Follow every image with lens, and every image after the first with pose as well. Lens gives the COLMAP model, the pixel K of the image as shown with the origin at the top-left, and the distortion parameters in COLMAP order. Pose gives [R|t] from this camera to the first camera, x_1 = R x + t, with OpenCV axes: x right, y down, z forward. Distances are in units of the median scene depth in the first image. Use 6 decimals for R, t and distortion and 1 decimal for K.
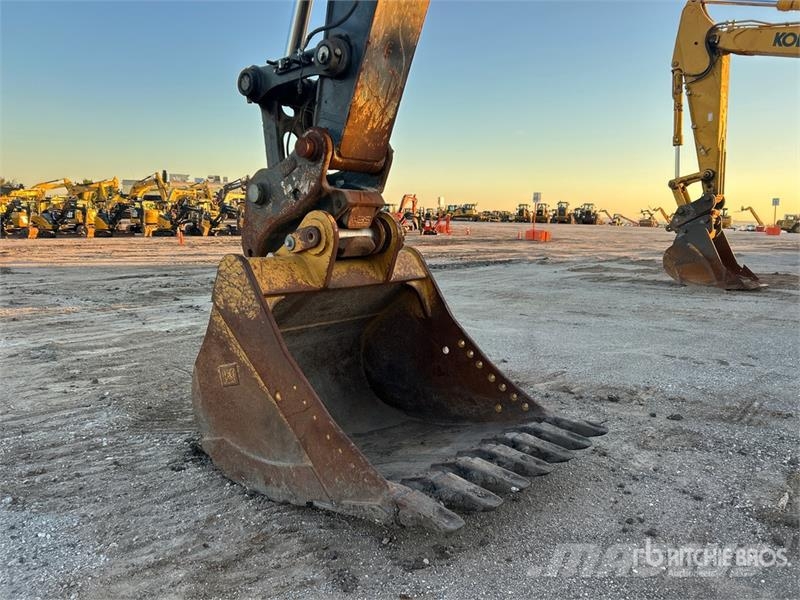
lens RADIAL K [[601.7, 0, 403.4], [0, 601.7, 295.2], [0, 0, 1]] dist [0.054097, -0.059775]
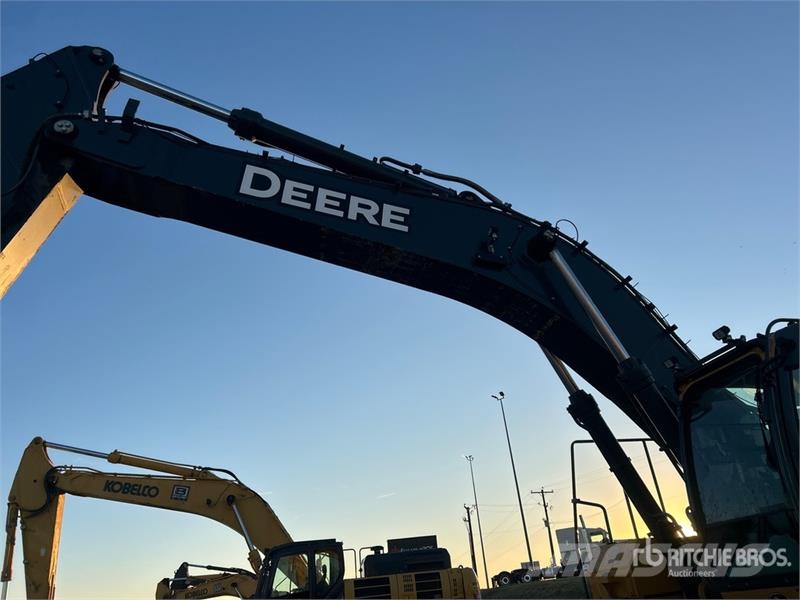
lens RADIAL K [[605.1, 0, 409.6], [0, 605.1, 298.9], [0, 0, 1]] dist [0.047584, -0.052025]
pose [[0.546479, 0.323256, 0.772571, -0.099666], [0.210921, 0.839641, -0.500514, -0.000349], [-0.810477, 0.436472, 0.390665, -0.105048]]
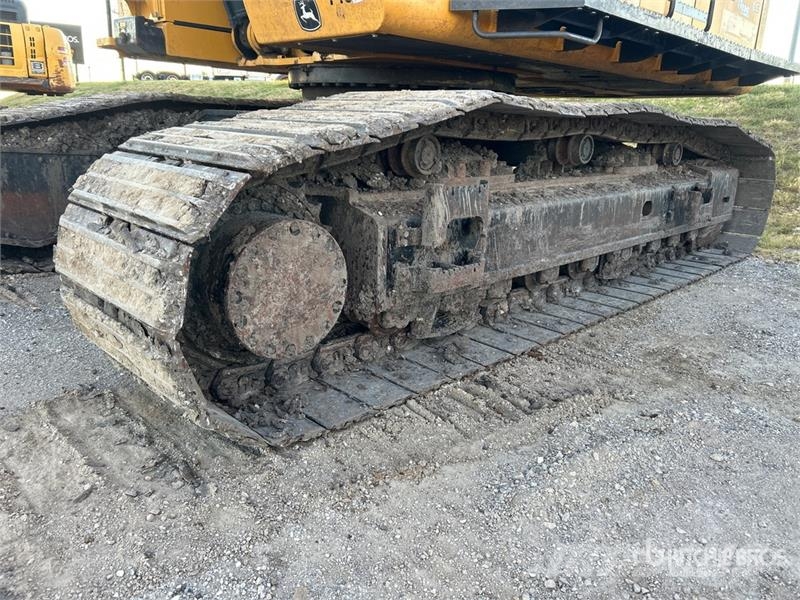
lens RADIAL K [[601.7, 0, 403.4], [0, 601.7, 295.2], [0, 0, 1]] dist [0.054097, -0.059775]
pose [[0.084938, -0.278860, 0.956568, 0.056160], [0.091084, 0.958191, 0.271245, 0.054058], [-0.992214, 0.064089, 0.106787, -0.119296]]
